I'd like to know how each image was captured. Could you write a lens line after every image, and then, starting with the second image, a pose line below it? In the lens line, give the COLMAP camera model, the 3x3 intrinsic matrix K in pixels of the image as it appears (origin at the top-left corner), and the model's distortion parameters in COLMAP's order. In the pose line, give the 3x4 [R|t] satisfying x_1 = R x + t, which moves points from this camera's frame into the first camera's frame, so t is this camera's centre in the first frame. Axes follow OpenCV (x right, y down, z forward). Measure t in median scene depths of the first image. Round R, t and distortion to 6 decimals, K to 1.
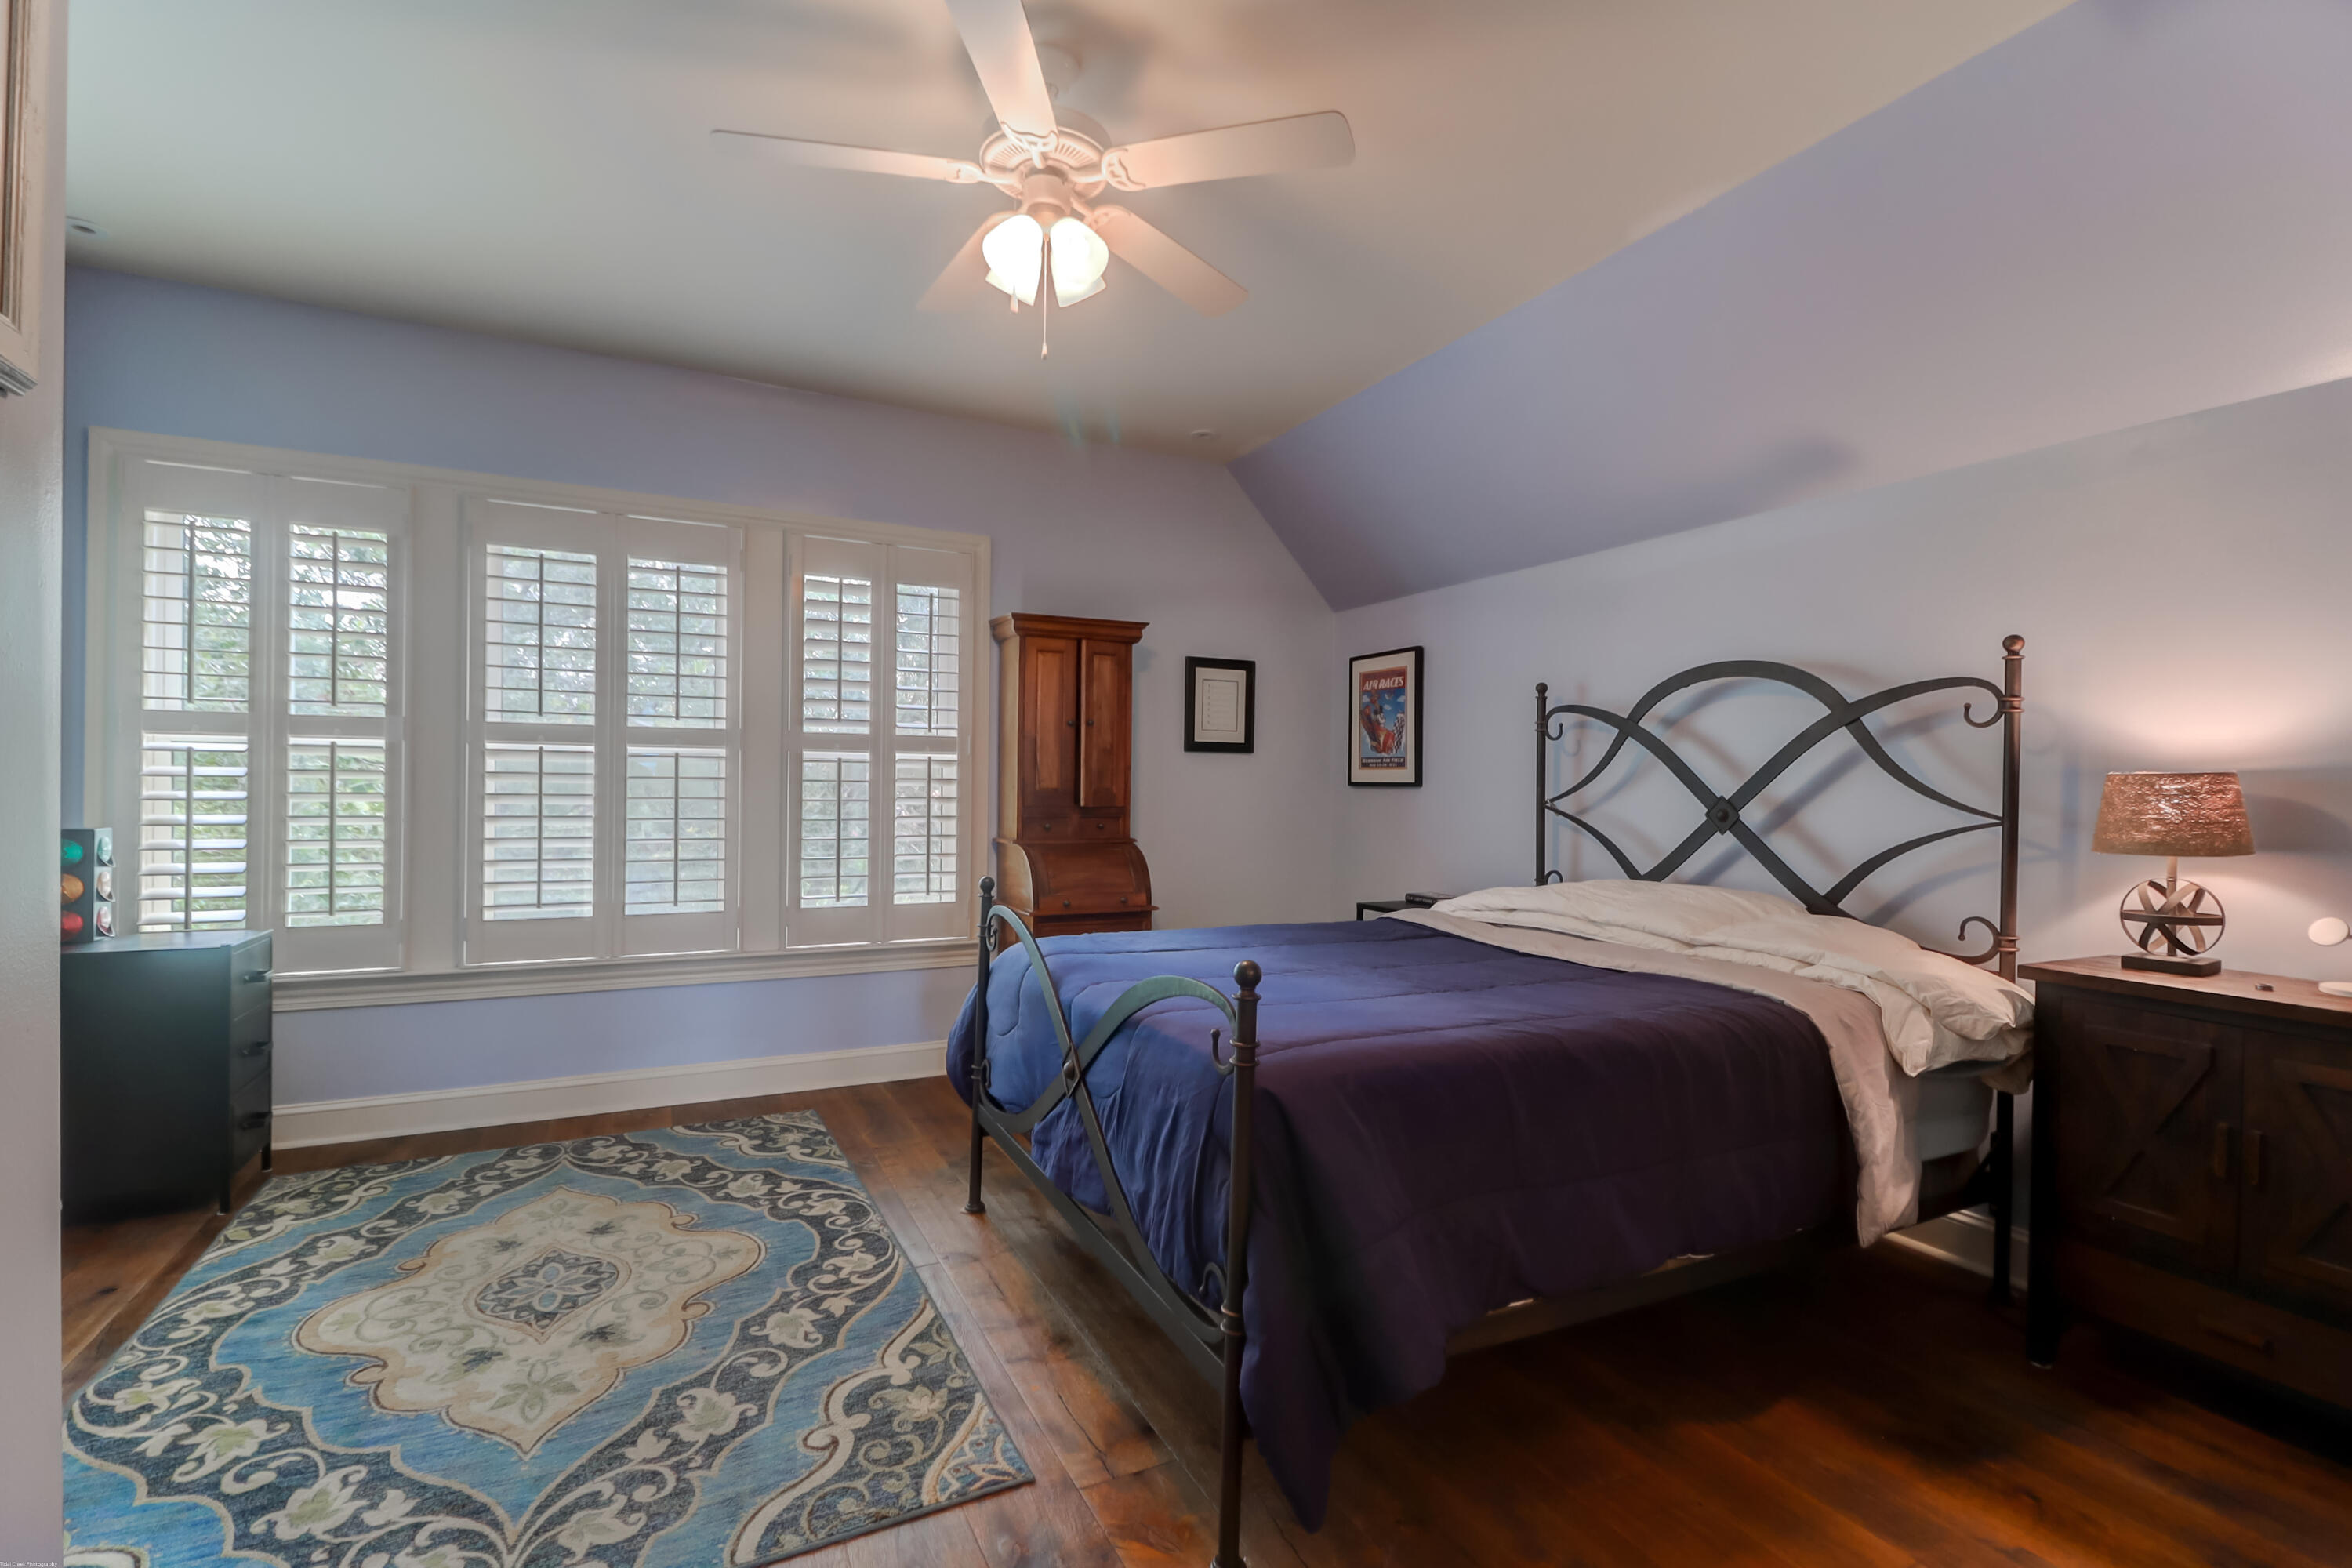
lens RADIAL K [[1077.4, 0, 1170.1], [0, 1077.4, 788.0], [0, 0, 1]] dist [0.008905, -0.007305]
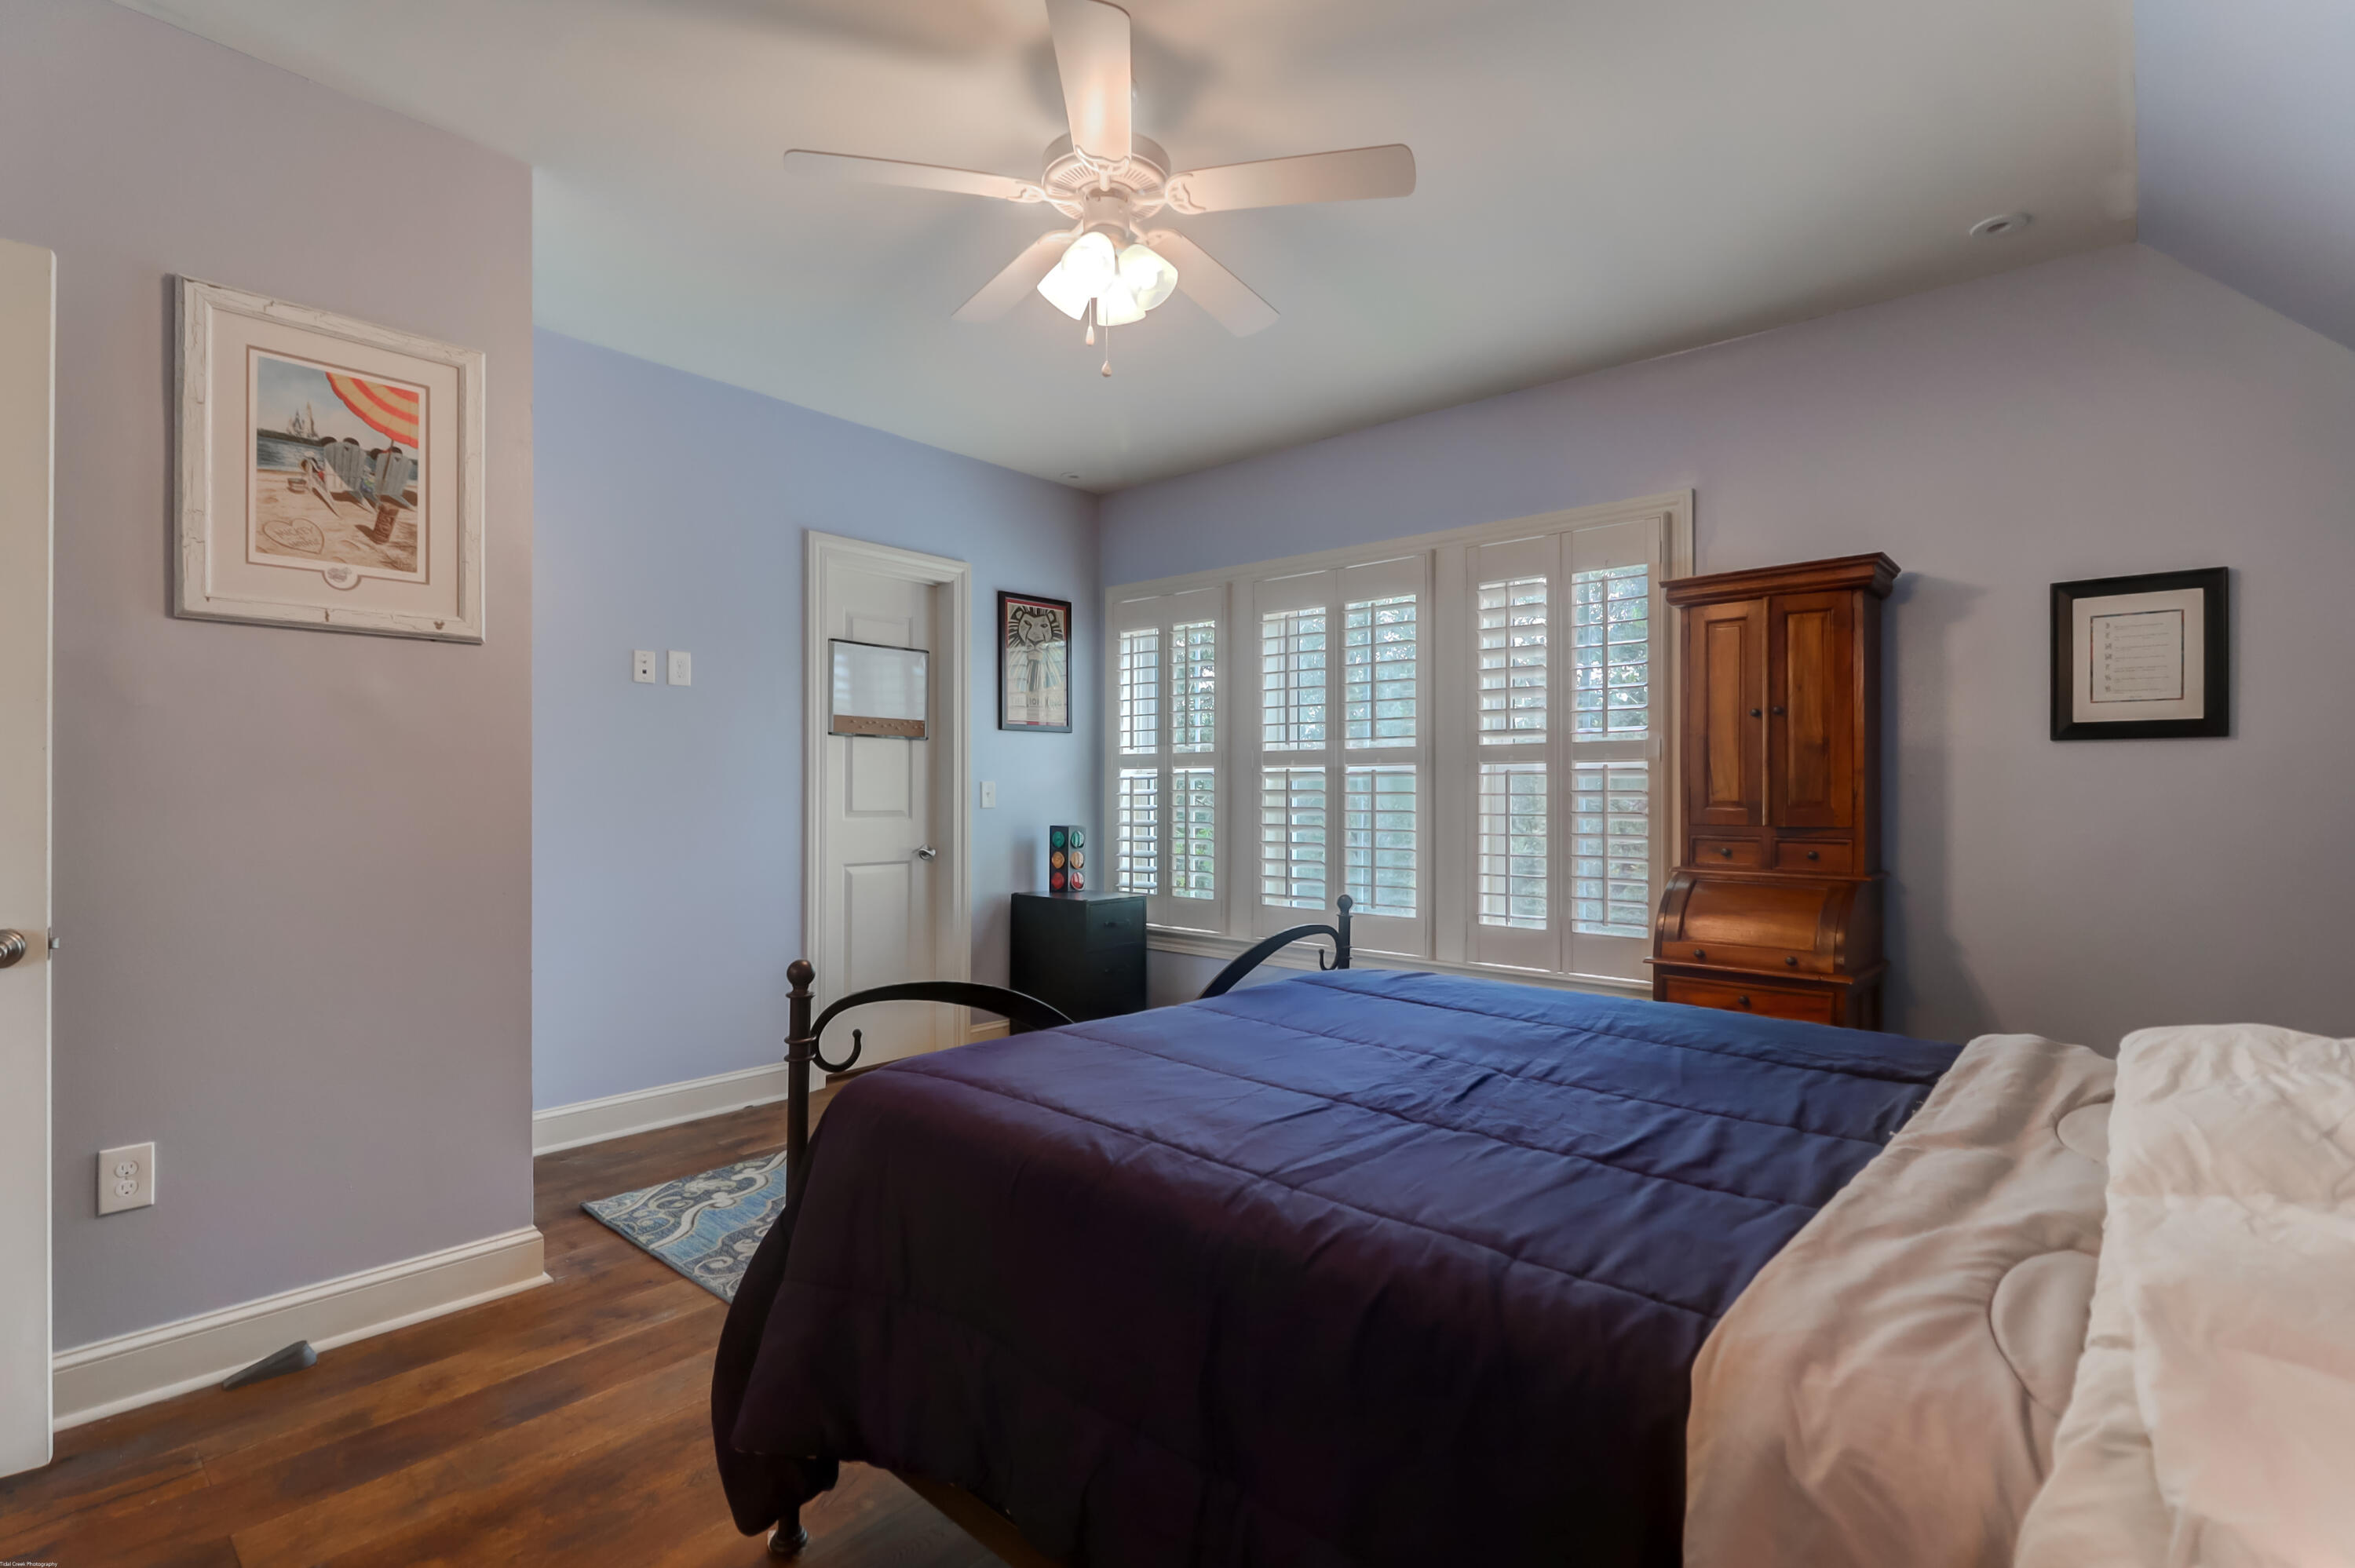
lens RADIAL K [[1078.6, 0, 1177.7], [0, 1078.6, 795.8], [0, 0, 1]] dist [0.008905, -0.007305]
pose [[0.376289, -0.008787, -0.926460, 0.462459], [0.001177, 0.999959, -0.009006, 0.002804], [0.926501, 0.002298, 0.376284, 0.366312]]
